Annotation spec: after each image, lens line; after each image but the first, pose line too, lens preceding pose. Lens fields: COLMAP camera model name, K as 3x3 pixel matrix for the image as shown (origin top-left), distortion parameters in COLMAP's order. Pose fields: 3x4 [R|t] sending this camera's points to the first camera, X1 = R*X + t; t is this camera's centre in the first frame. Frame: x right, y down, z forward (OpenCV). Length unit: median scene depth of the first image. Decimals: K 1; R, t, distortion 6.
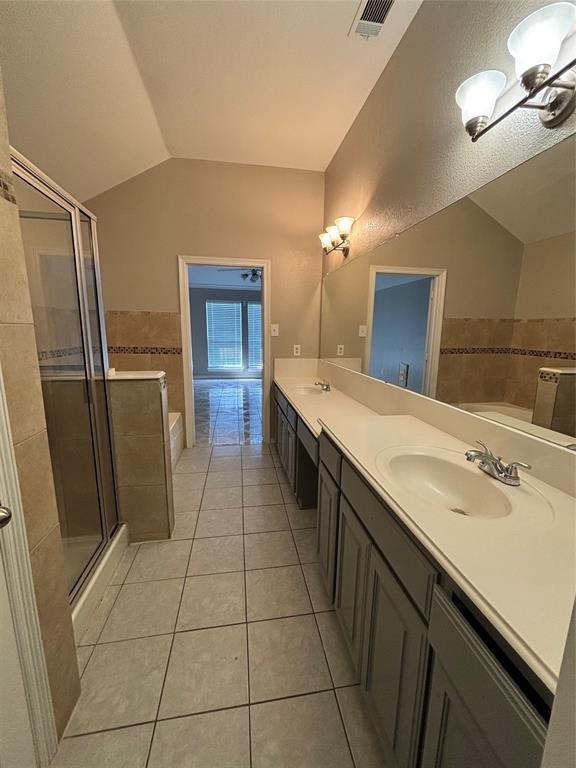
lens RADIAL K [[312.2, 0, 287.5], [0, 312.2, 384.3], [0, 0, 1]] dist [0.000618, 0.000165]
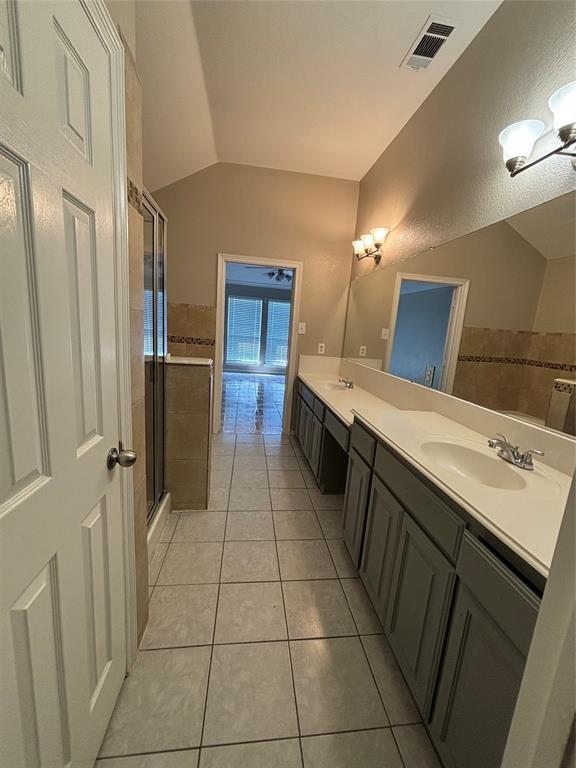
lens RADIAL K [[312.2, 0, 287.3], [0, 312.2, 384.3], [0, 0, 1]] dist [0.000618, 0.000165]
pose [[0.997594, 0.064677, -0.024949, -0.099944], [-0.064581, 0.997902, 0.004622, 0.028022], [0.025196, -0.003000, 0.999678, -0.116756]]
